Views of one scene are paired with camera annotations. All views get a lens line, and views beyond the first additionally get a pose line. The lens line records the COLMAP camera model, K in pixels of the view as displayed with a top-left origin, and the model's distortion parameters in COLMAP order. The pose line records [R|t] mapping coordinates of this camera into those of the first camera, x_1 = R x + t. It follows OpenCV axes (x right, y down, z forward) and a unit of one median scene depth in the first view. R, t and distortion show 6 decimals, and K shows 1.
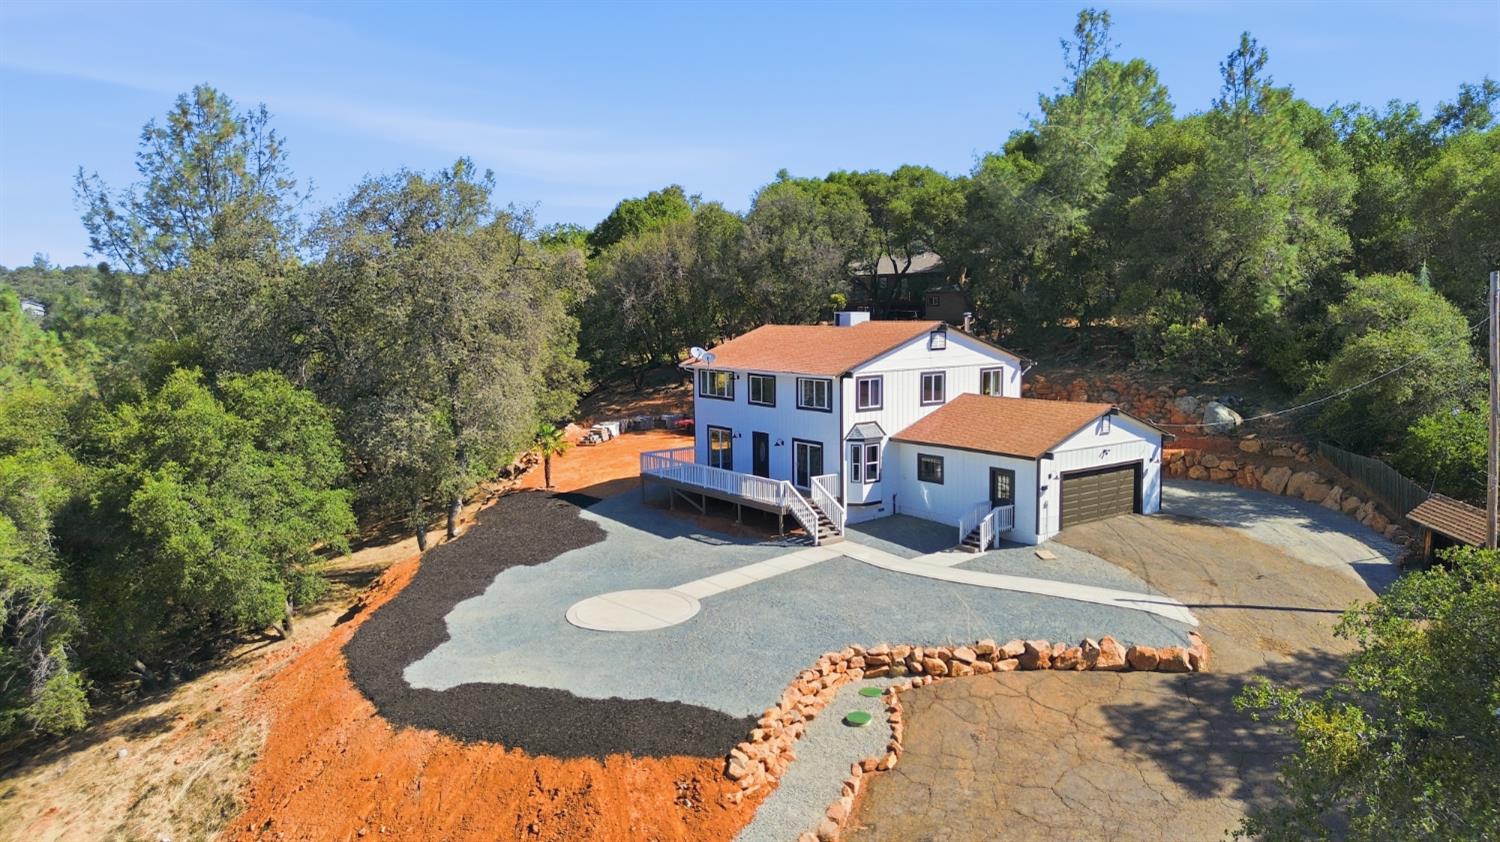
lens RADIAL K [[1060.1, 0, 754.0], [0, 1060.1, 410.9], [0, 0, 1]] dist [0.071150, -0.078170]
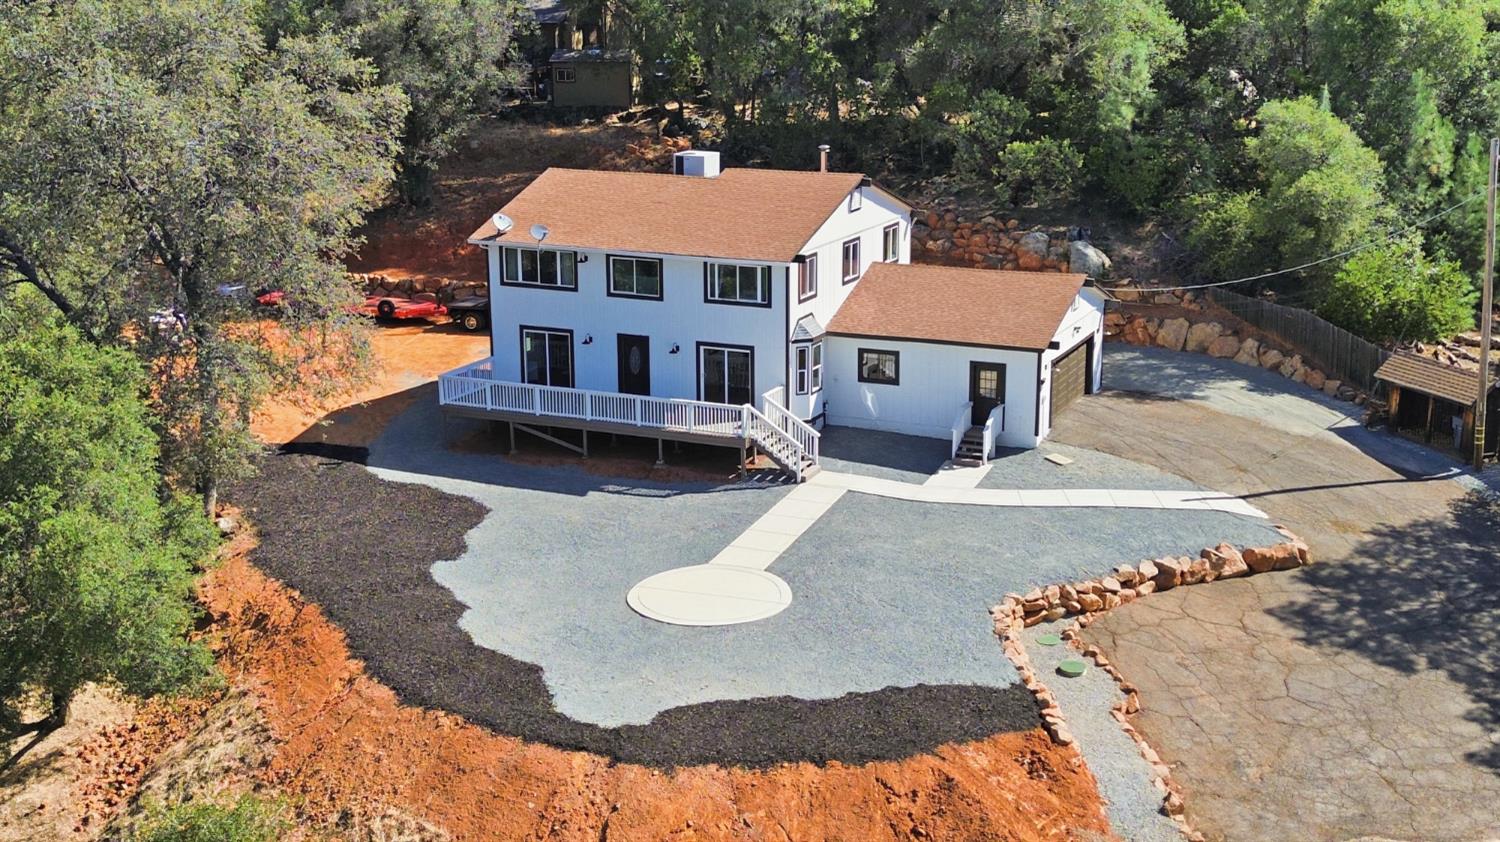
lens RADIAL K [[1861.4, 0, 750.0], [0, 1861.4, 421.0], [0, 0, 1]] dist [0.148150, -0.795423]
pose [[0.877705, -0.113875, 0.465475, -0.622162], [0.048507, 0.987478, 0.150113, -0.130175], [-0.476741, -0.109176, 0.872238, -0.192067]]
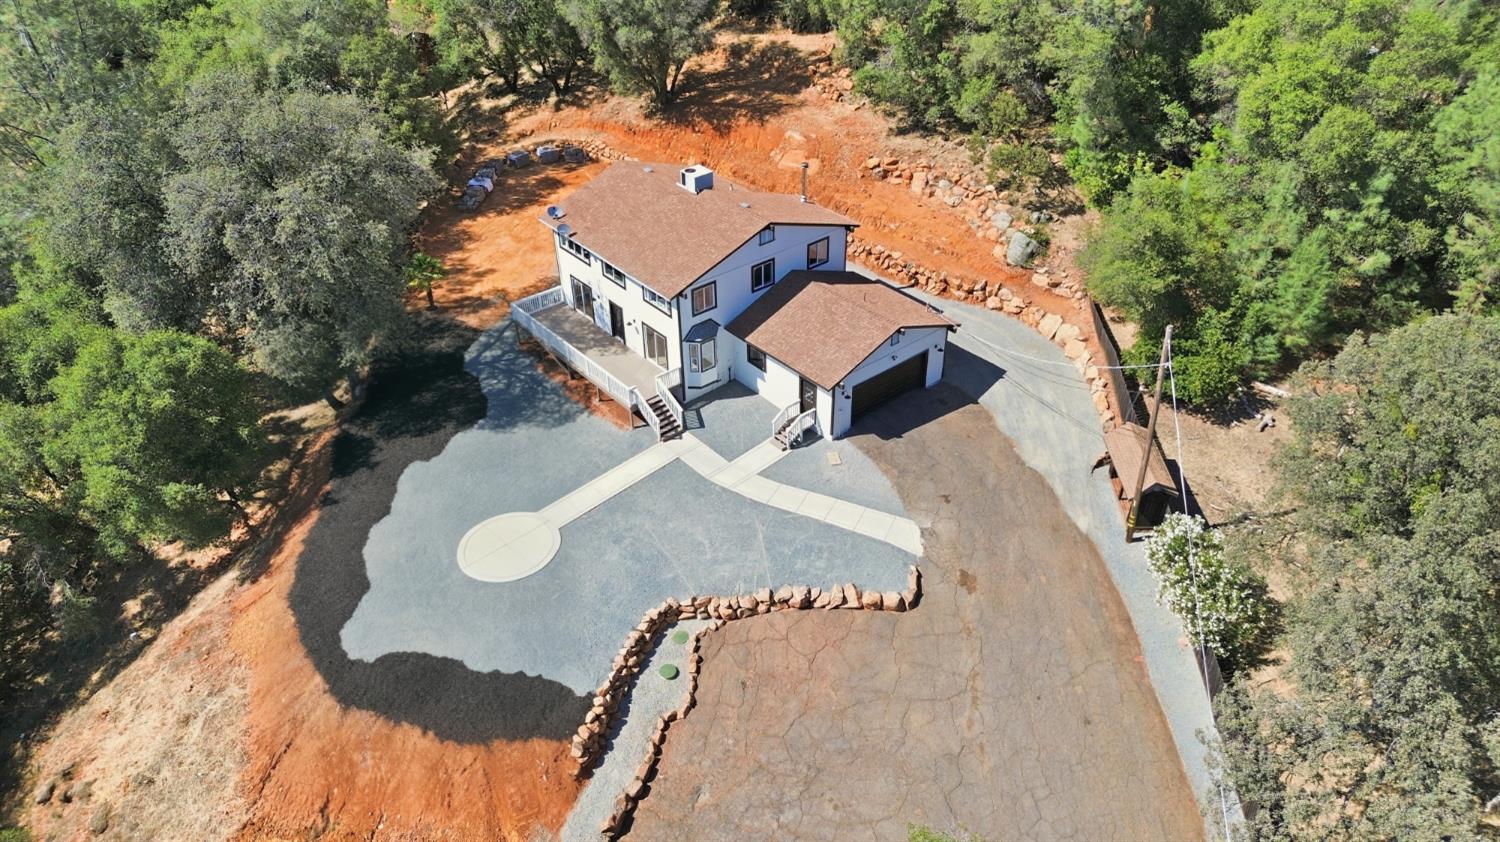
lens RADIAL K [[1060.1, 0, 754.0], [0, 1060.1, 410.9], [0, 0, 1]] dist [0.071150, -0.078170]
pose [[0.997836, -0.034106, 0.056215, 0.102881], [0.002534, 0.874268, 0.485438, -0.512190], [-0.065703, -0.484245, 0.872462, -0.075669]]
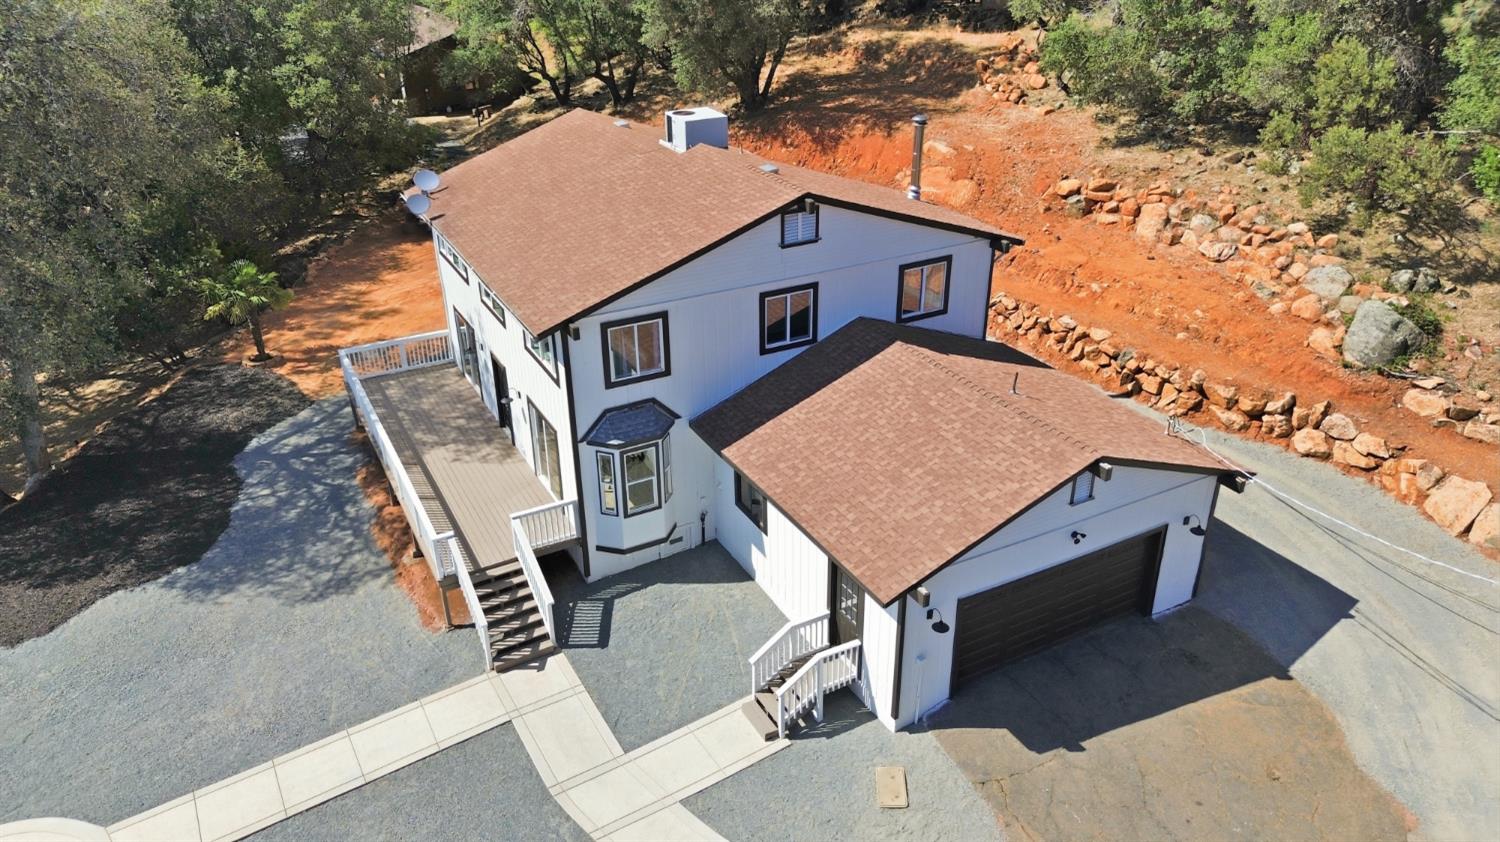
lens RADIAL K [[1060.1, 0, 754.0], [0, 1060.1, 410.9], [0, 0, 1]] dist [0.071150, -0.078170]
pose [[0.990925, 0.068923, -0.115399, 0.244995], [-0.022471, 0.931390, 0.363328, -0.189682], [0.132523, -0.357438, 0.924487, 0.579109]]
